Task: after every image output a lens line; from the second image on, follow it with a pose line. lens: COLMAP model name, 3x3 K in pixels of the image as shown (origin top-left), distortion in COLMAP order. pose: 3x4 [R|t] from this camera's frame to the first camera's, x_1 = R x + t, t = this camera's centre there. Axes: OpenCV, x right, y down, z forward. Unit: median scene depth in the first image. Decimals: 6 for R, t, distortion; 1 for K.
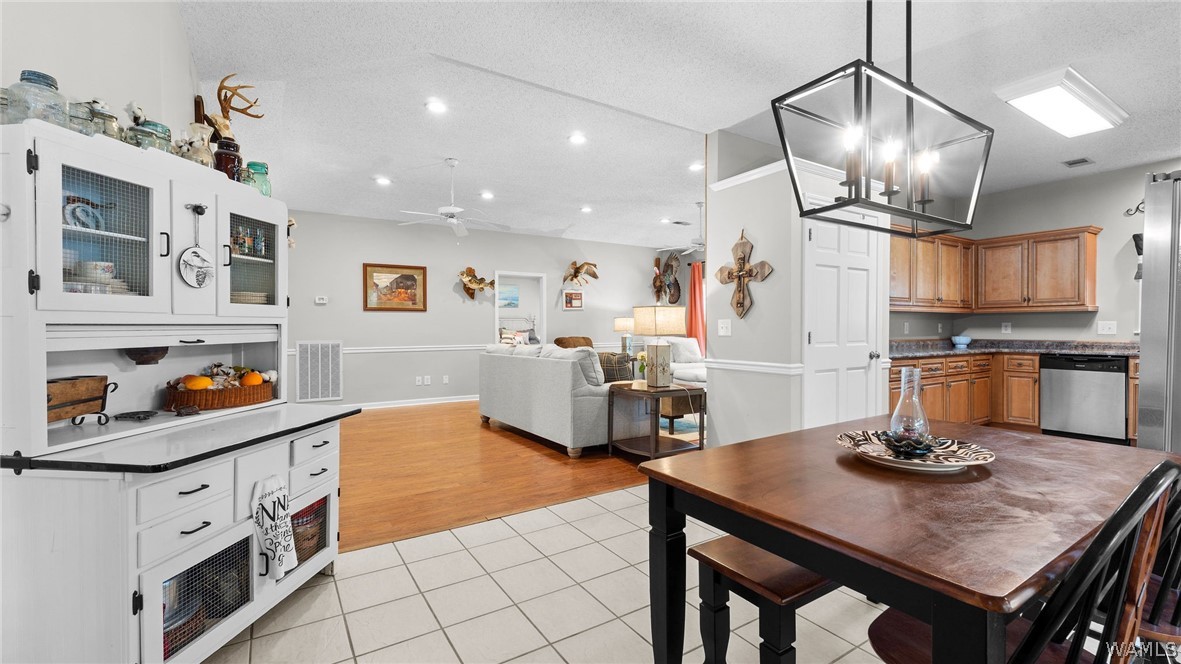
lens RADIAL K [[502.4, 0, 584.5], [0, 502.4, 331.1], [0, 0, 1]] dist [0.005374, 0.000519]
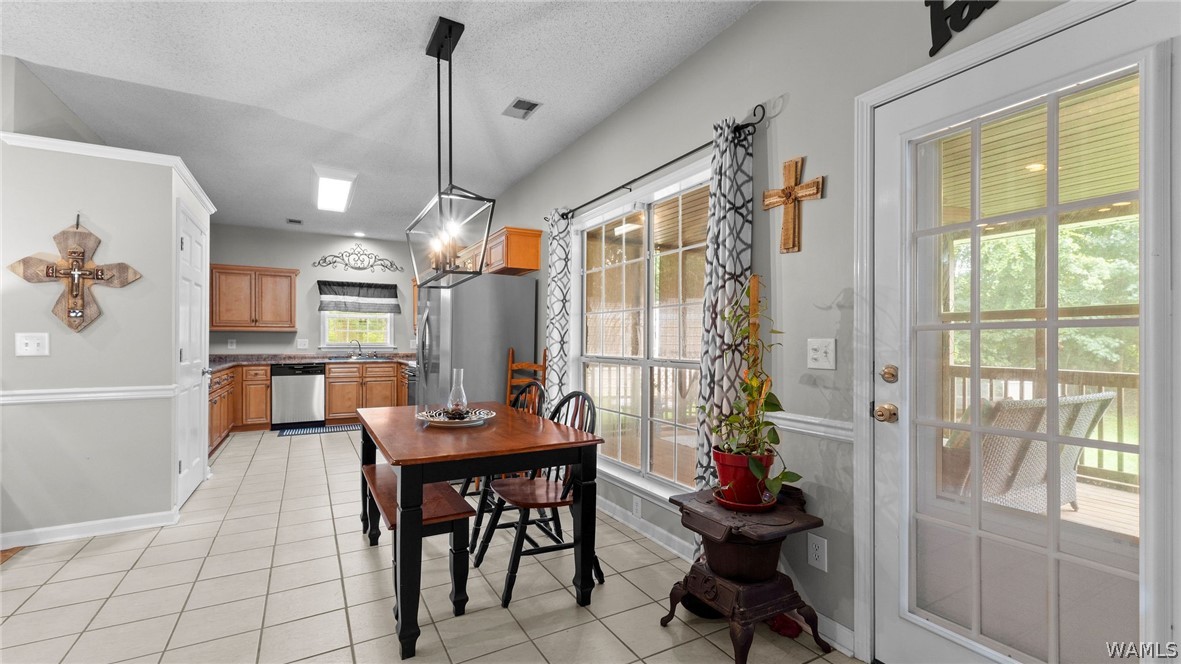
lens RADIAL K [[500.5, 0, 588.0], [0, 500.5, 339.7], [0, 0, 1]] dist [0.006202, 0.000343]
pose [[0.050072, 0.007769, 0.998715, -0.302508], [0.006906, 0.999943, -0.008125, -0.001414], [-0.998722, 0.007304, 0.050015, 0.142669]]
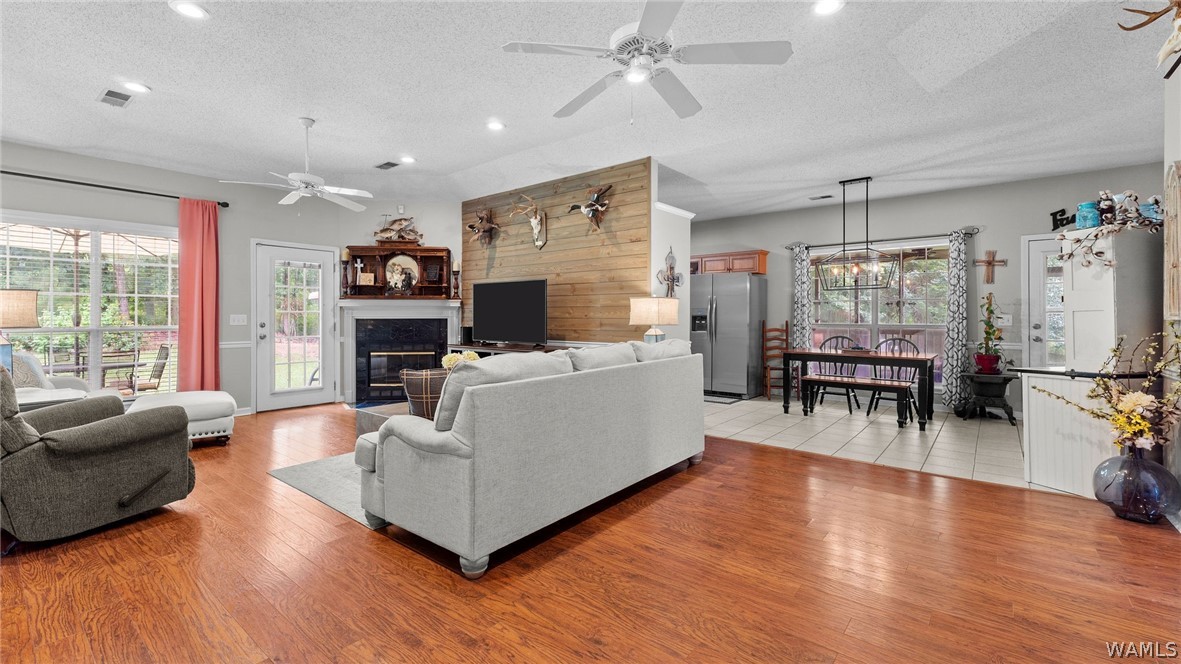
lens RADIAL K [[502.5, 0, 588.5], [0, 502.5, 315.3], [0, 0, 1]] dist [0.005771, 0.000229]
pose [[-0.320076, 0.006054, 0.947372, -0.675144], [0.008718, 0.999956, -0.003445, -0.007854], [-0.947352, 0.007157, -0.320115, 1.222025]]
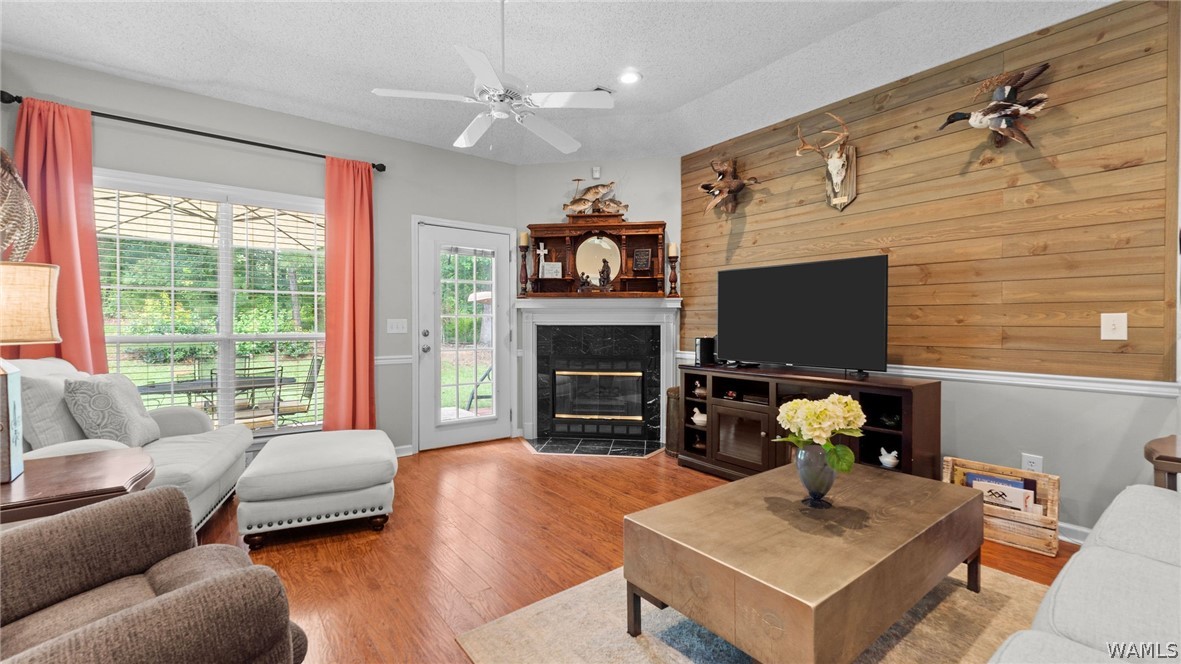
lens RADIAL K [[499.0, 0, 589.8], [0, 499.0, 327.7], [0, 0, 1]] dist [0.003928, 0.000412]
pose [[-0.096224, -0.006041, 0.995341, -0.201015], [0.005330, 0.999964, 0.006584, -0.009339], [-0.995345, 0.005939, -0.096188, 1.367821]]
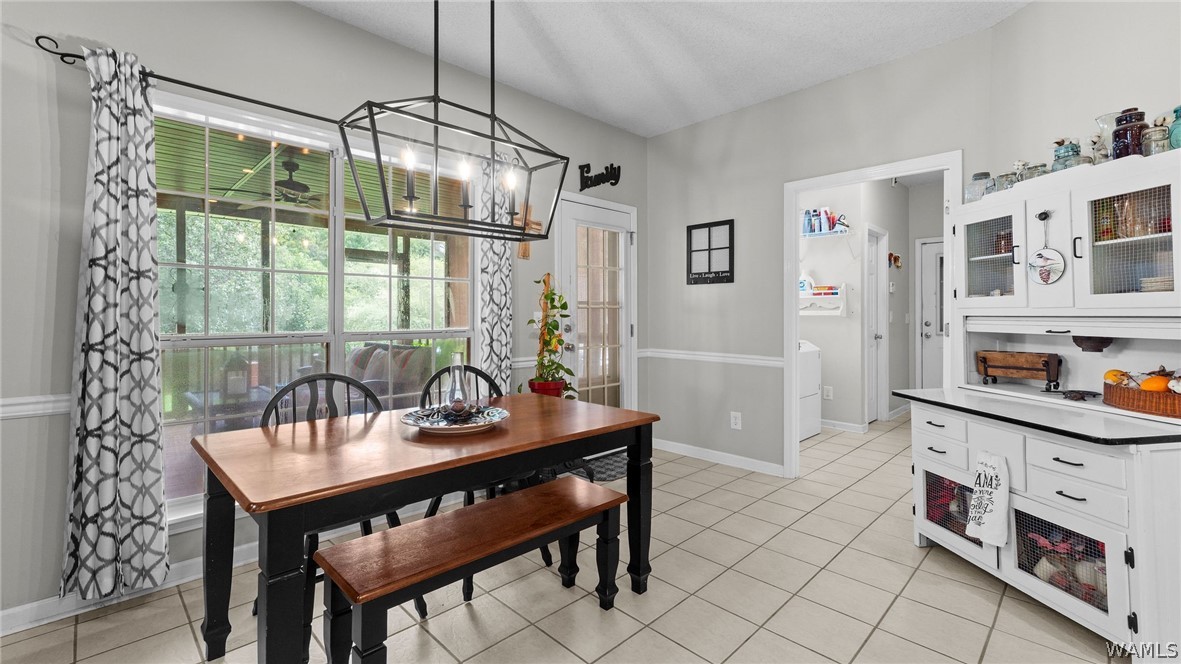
lens RADIAL K [[514.7, 0, 591.1], [0, 514.7, 309.9], [0, 0, 1]] dist [0.002744, 0.000179]
pose [[-0.974772, -0.002383, -0.223189, 0.180873], [-0.003549, 0.999982, 0.004823, -0.010303], [0.223174, 0.005494, -0.974763, 0.690198]]
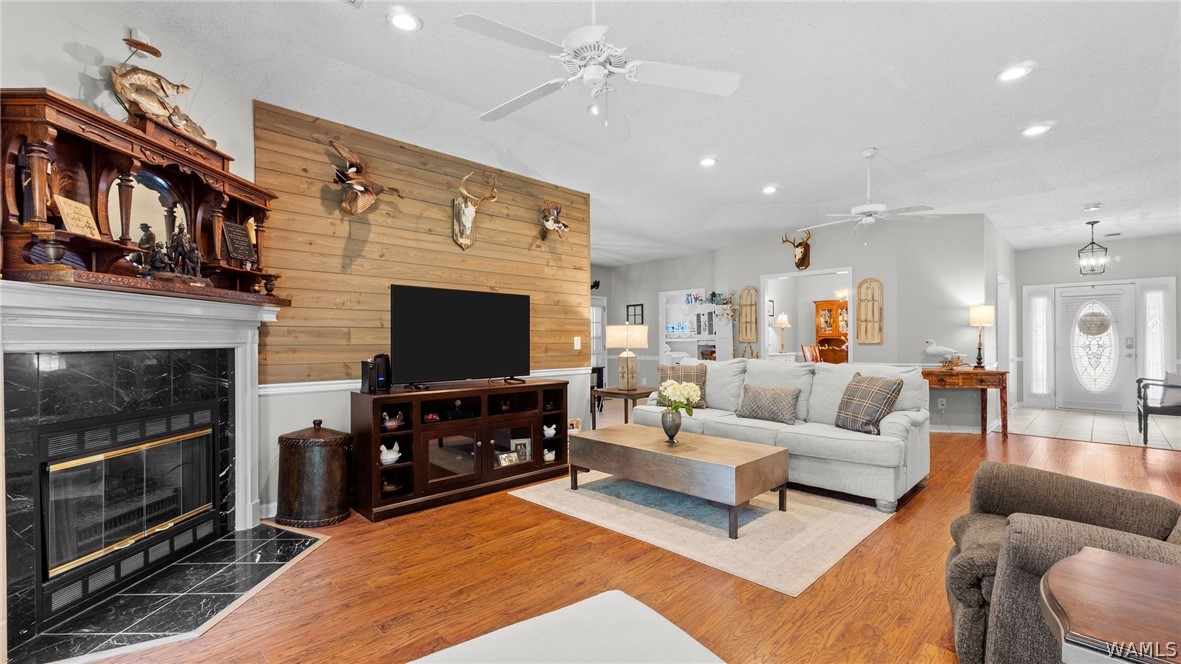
lens RADIAL K [[500.5, 0, 588.0], [0, 500.5, 339.7], [0, 0, 1]] dist [0.006202, 0.000343]
pose [[-0.975830, 0.006979, -0.218420, 0.428693], [0.005763, 0.999964, 0.006201, -0.017862], [0.218455, 0.004792, -0.975835, 1.815793]]
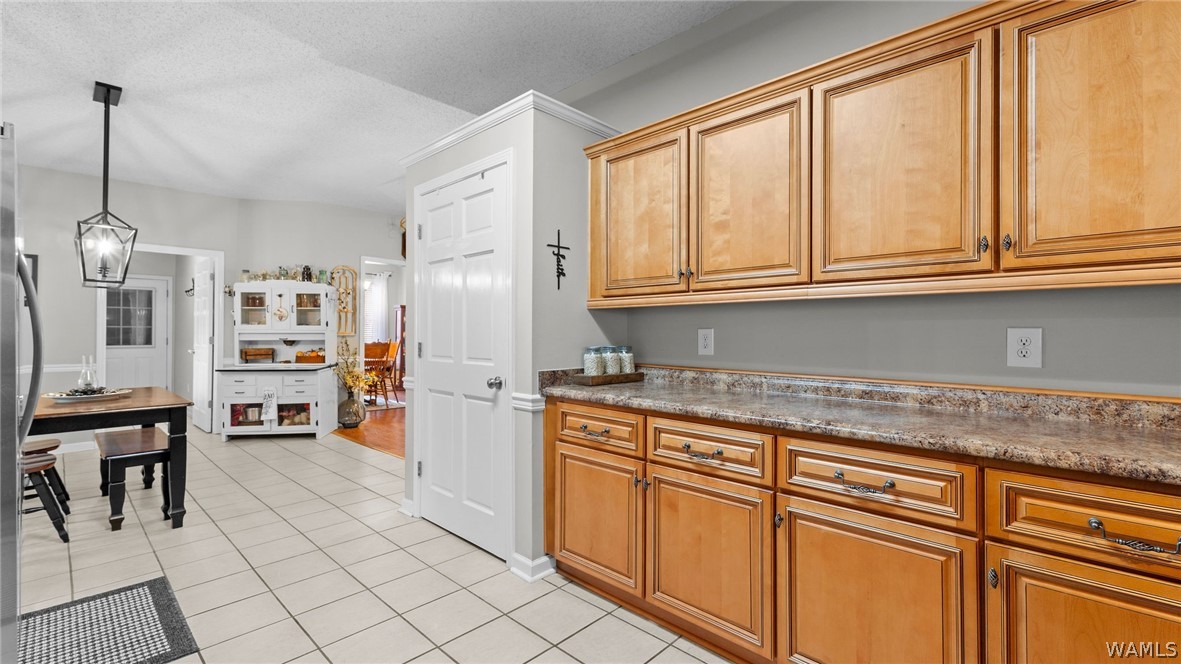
lens RADIAL K [[499.0, 0, 589.8], [0, 499.0, 327.7], [0, 0, 1]] dist [0.003928, 0.000412]
pose [[0.245626, -0.008130, -0.969331, 0.956938], [-0.012846, 0.999850, -0.011641, -0.012268], [0.969280, 0.015312, 0.245484, 0.751323]]
